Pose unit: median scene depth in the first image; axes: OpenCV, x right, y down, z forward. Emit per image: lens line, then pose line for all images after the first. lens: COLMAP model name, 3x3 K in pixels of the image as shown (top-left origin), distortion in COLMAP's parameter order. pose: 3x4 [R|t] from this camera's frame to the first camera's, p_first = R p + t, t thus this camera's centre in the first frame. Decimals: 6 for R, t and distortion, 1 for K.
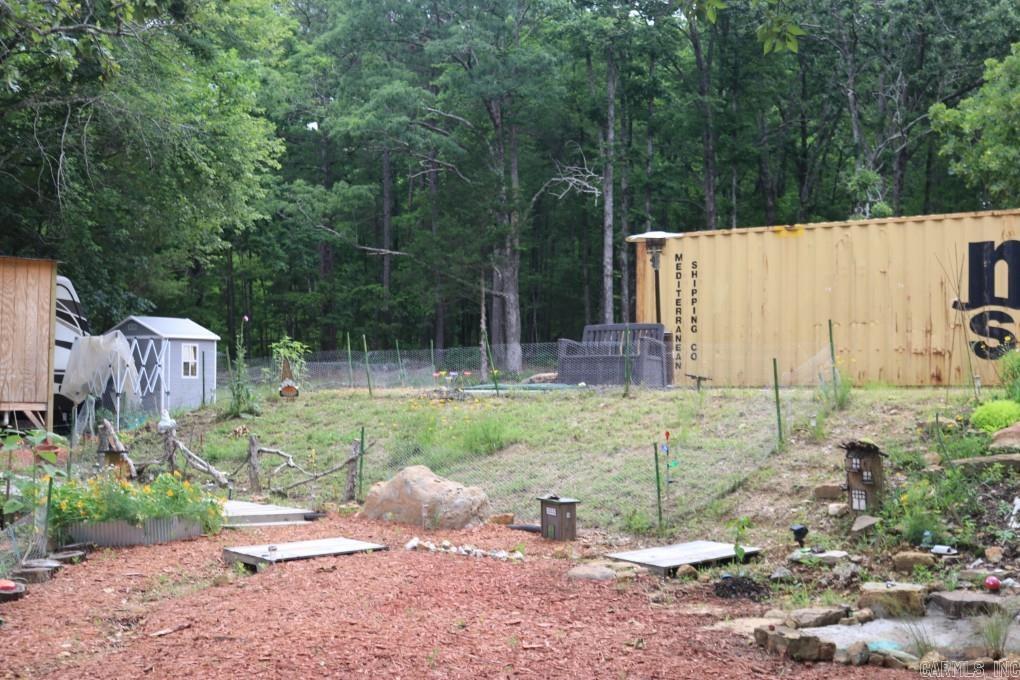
lens RADIAL K [[1508.4, 0, 511.9], [0, 1508.4, 337.8], [0, 0, 1]] dist [-0.037982, 0.000000]
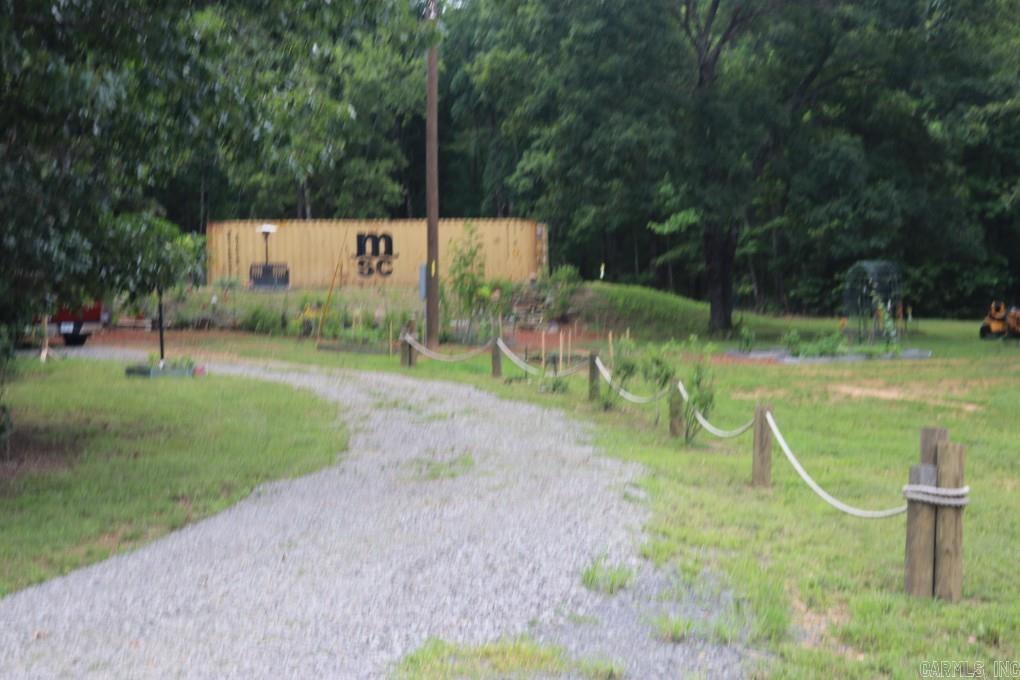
lens RADIAL K [[1595.3, 0, 509.0], [0, 1595.3, 340.7], [0, 0, 1]] dist [-0.042573, 0.000000]
pose [[0.672214, -0.032392, 0.739648, -1.554241], [-0.010100, 0.998548, 0.052910, -0.024251], [-0.740288, -0.043037, 0.670911, -1.063625]]
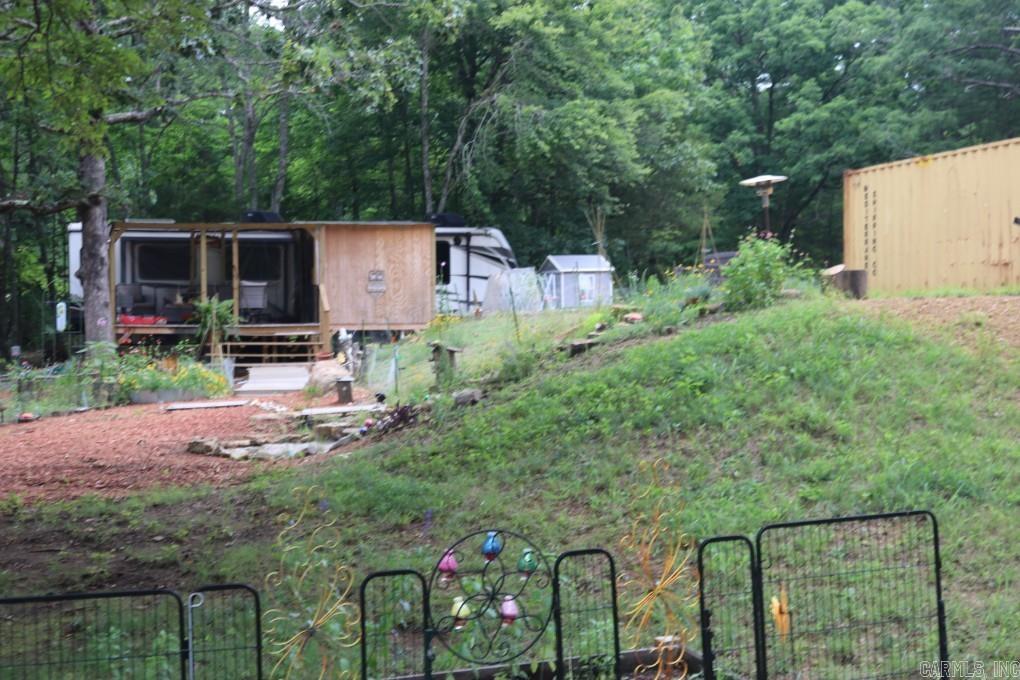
lens RADIAL K [[1508.4, 0, 509.7], [0, 1508.4, 341.3], [0, 0, 1]] dist [-0.037982, 0.000000]
pose [[0.807543, -0.013162, -0.589662, 0.630093], [0.048121, 0.997888, 0.043628, 0.001000], [0.587843, -0.063607, 0.806471, -0.124294]]
